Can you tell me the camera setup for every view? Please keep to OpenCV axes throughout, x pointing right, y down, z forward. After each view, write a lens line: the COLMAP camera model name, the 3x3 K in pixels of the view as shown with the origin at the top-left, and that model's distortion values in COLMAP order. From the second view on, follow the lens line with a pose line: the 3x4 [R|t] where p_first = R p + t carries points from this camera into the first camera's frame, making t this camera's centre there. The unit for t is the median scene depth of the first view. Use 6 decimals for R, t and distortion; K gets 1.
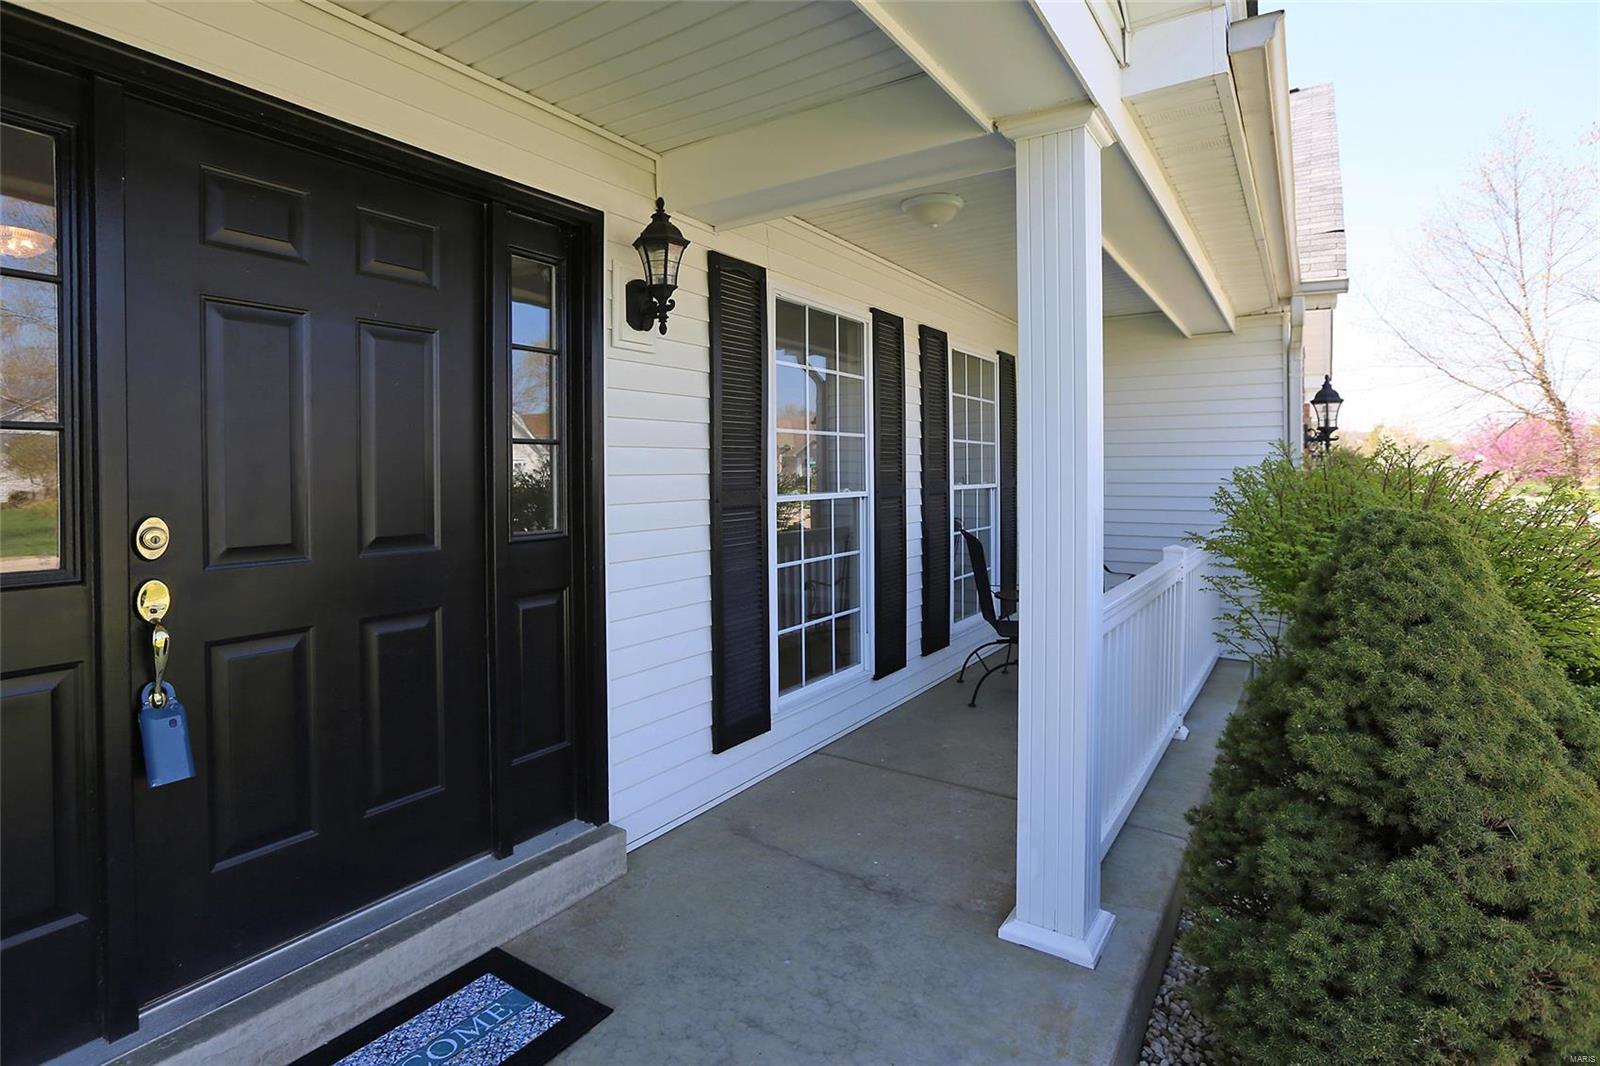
lens RADIAL K [[808.0, 0, 765.3], [0, 808.0, 478.9], [0, 0, 1]] dist [-0.023126, 0.003767]
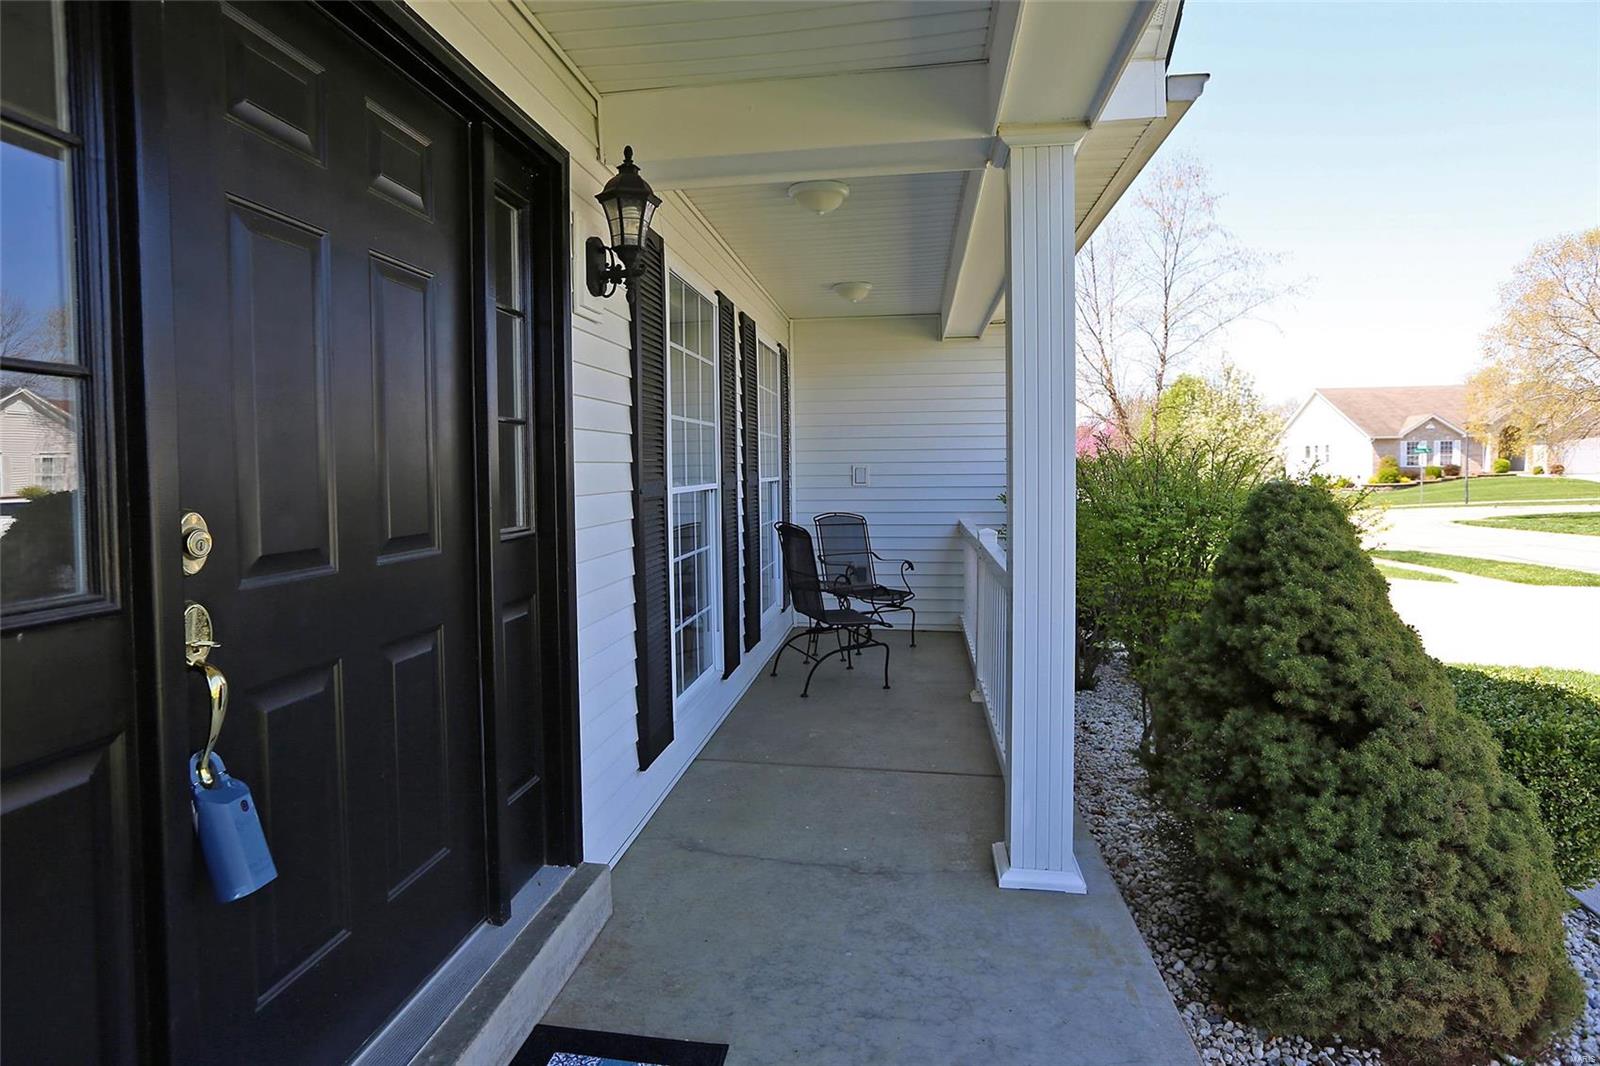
lens RADIAL K [[861.6, 0, 777.0], [0, 861.6, 495.0], [0, 0, 1]] dist [-0.022321, -0.000933]
pose [[0.902820, -0.017528, 0.429661, -0.544420], [0.009563, 0.999740, 0.020690, 0.019161], [-0.429912, -0.014570, 0.902753, 0.108829]]
